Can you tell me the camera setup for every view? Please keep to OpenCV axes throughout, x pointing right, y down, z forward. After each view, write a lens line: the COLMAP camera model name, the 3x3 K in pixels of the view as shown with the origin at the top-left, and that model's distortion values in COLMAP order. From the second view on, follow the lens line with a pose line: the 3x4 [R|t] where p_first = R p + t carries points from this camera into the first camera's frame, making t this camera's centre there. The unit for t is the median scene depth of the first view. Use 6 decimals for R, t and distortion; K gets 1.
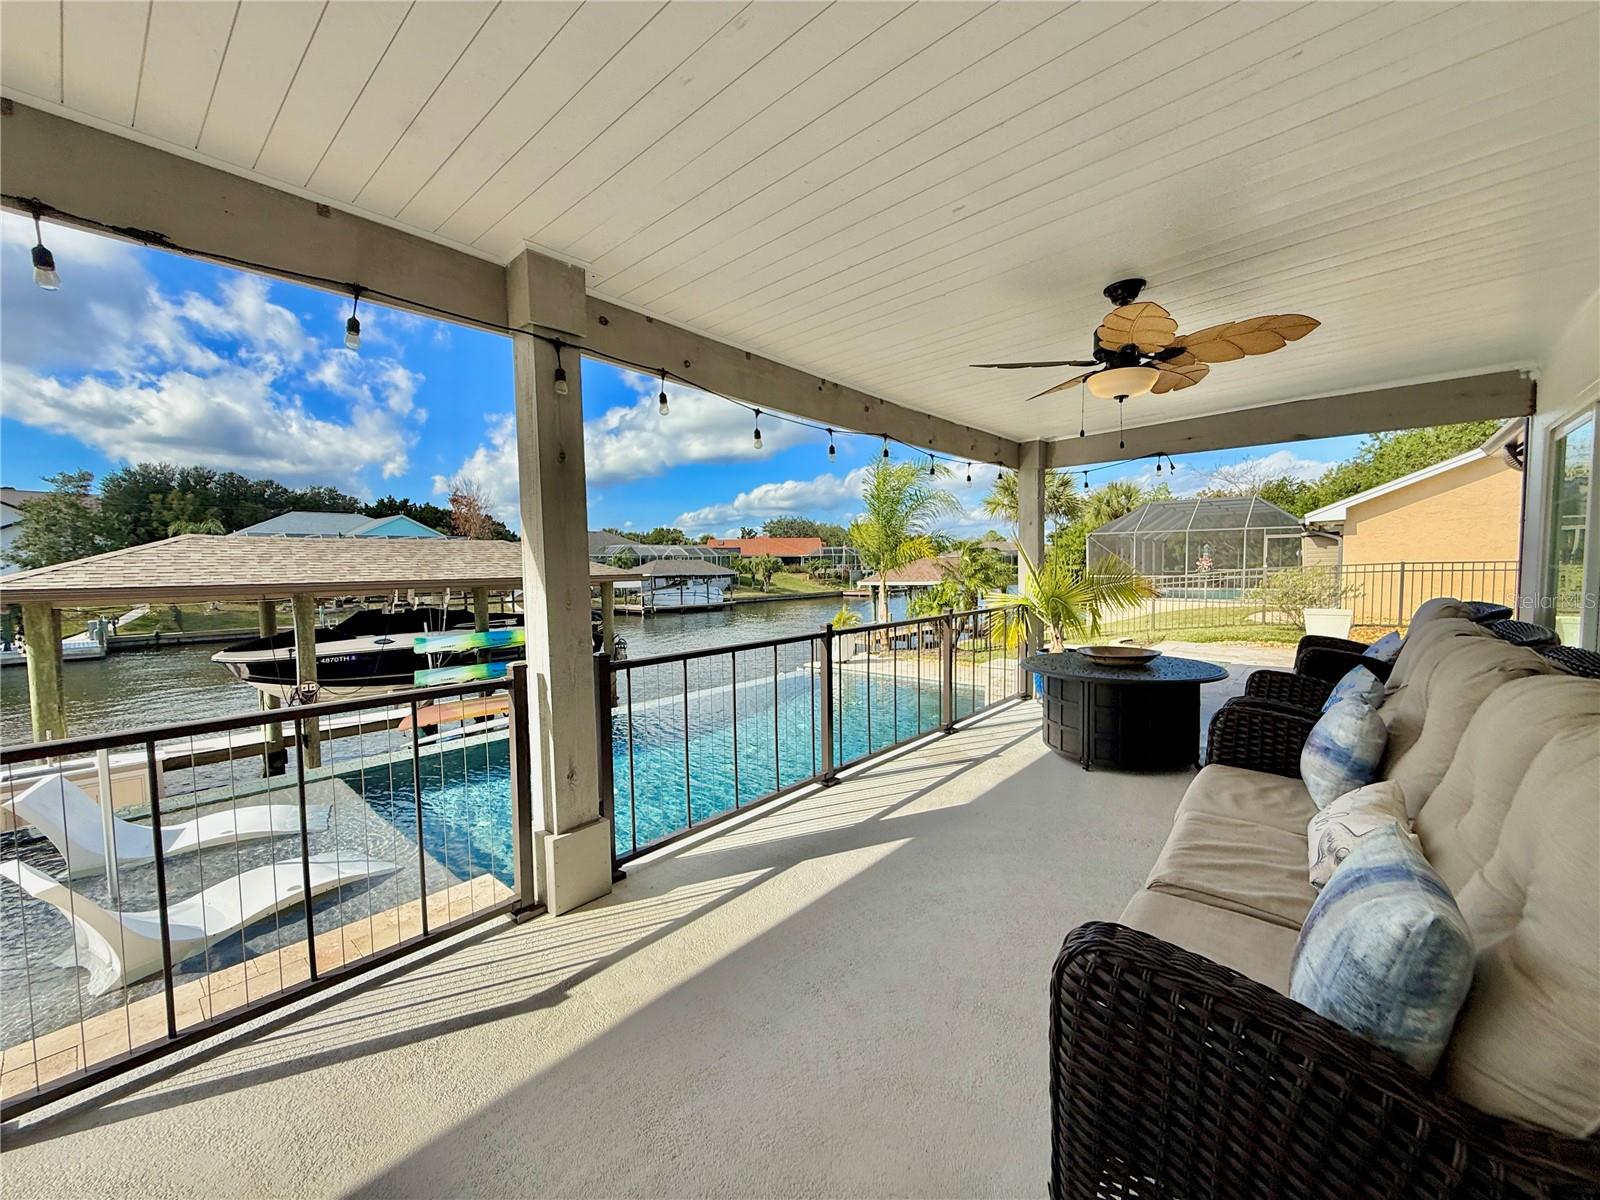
lens RADIAL K [[638.7, 0, 794.8], [0, 638.7, 598.1], [0, 0, 1]] dist [0.001859, -0.000788]
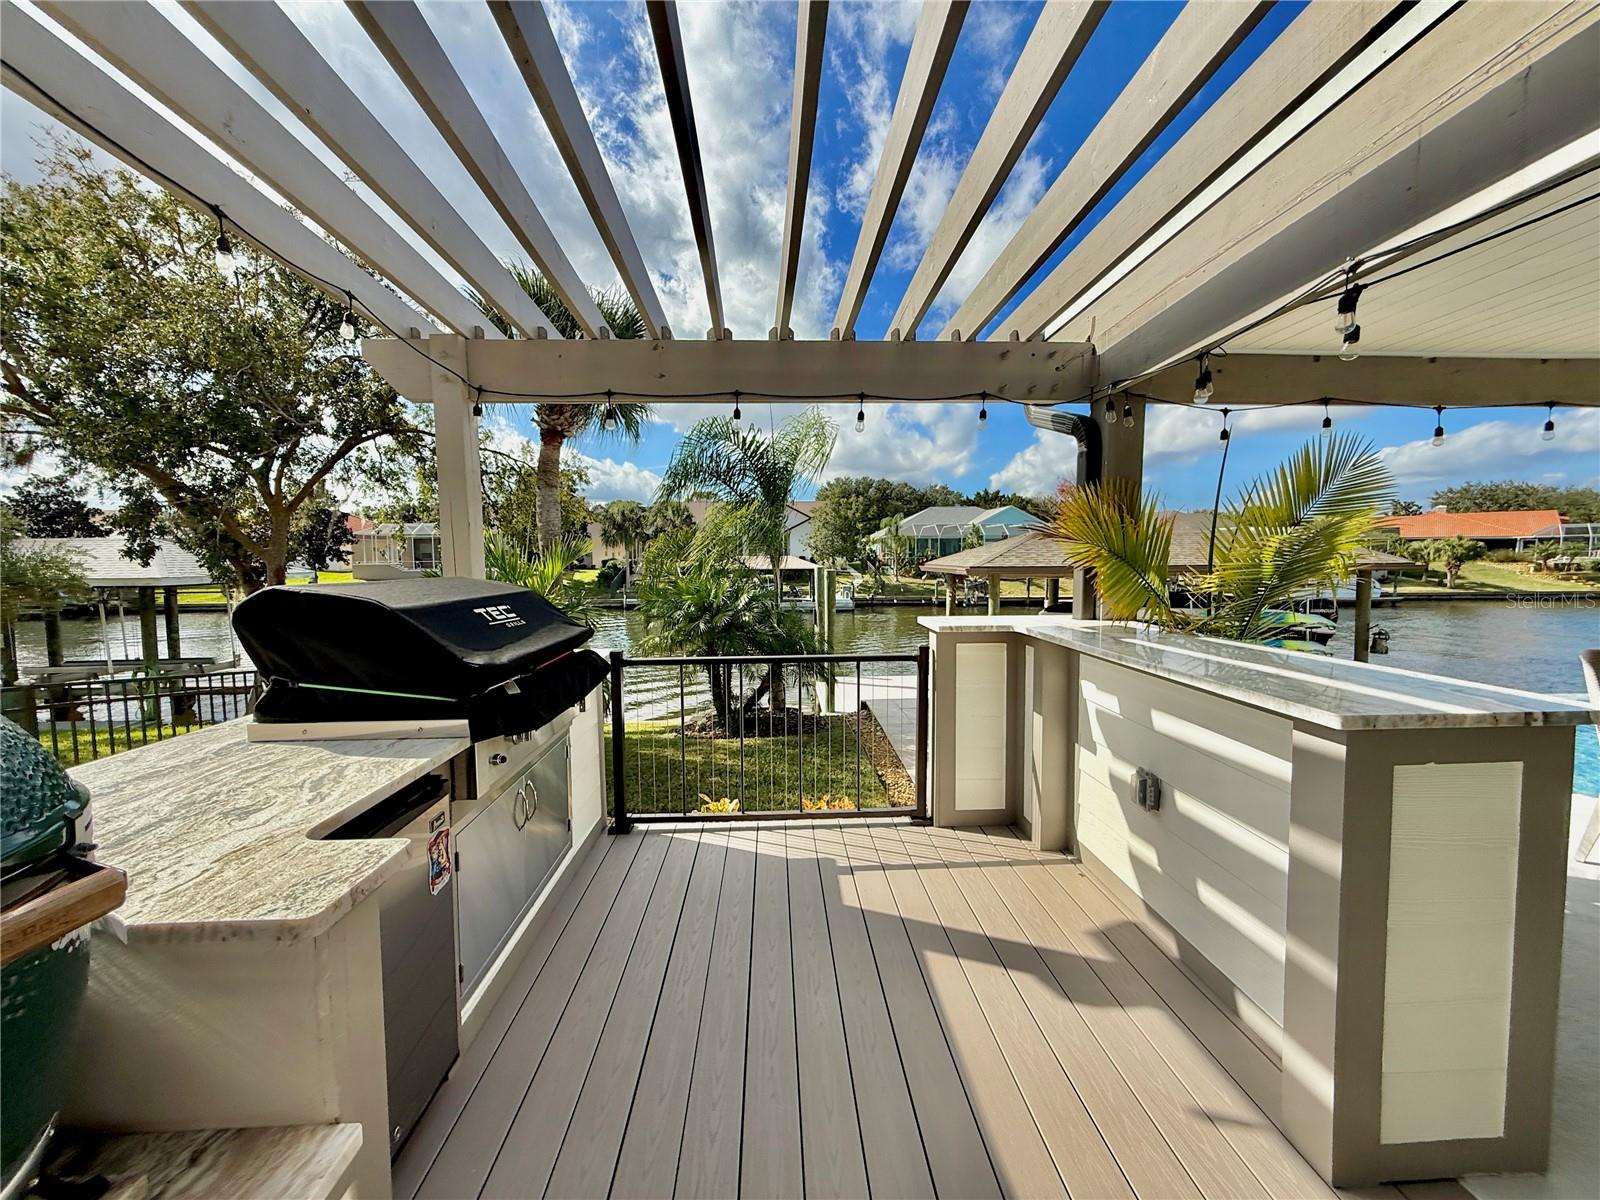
lens RADIAL K [[638.7, 0, 789.6], [0, 638.7, 598.3], [0, 0, 1]] dist [0.001859, -0.000788]
pose [[0.691288, 0.058083, -0.720241, -0.261193], [-0.039475, 0.998311, 0.042620, 0.014856], [0.721500, -0.001031, 0.692413, -0.410033]]
